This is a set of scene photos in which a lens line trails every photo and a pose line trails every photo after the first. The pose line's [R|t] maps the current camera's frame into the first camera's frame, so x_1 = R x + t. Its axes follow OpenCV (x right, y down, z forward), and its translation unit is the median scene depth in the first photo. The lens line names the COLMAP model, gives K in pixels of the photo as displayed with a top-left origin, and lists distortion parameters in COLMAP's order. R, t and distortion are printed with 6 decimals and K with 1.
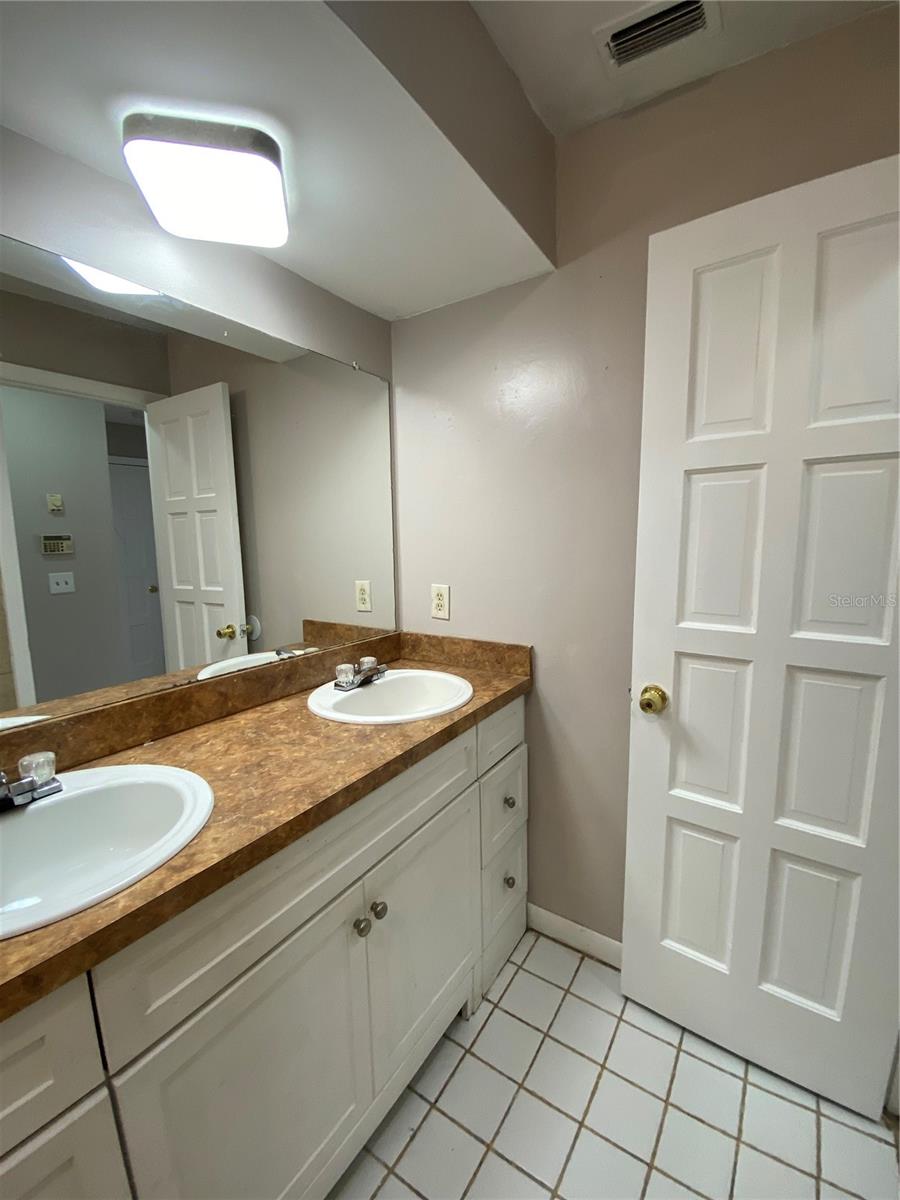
lens RADIAL K [[491.2, 0, 449.7], [0, 491.2, 609.9], [0, 0, 1]] dist [0.013381, -0.011740]
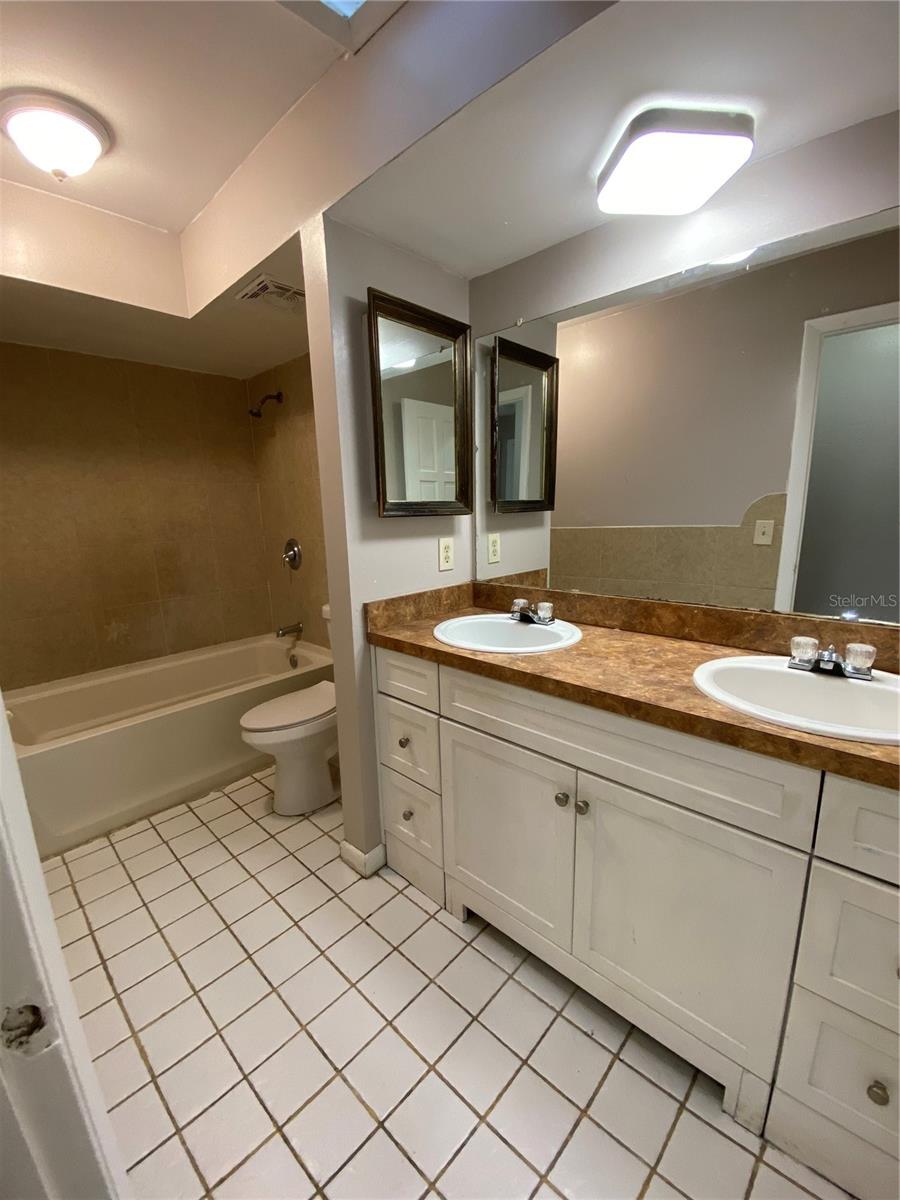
lens RADIAL K [[491.2, 0, 447.9], [0, 491.2, 598.2], [0, 0, 1]] dist [0.013381, -0.011740]
pose [[-0.151907, 0.212897, -0.965194, 0.818781], [-0.117176, 0.965761, 0.231464, -0.089236], [0.981424, 0.148258, -0.121760, 0.671384]]
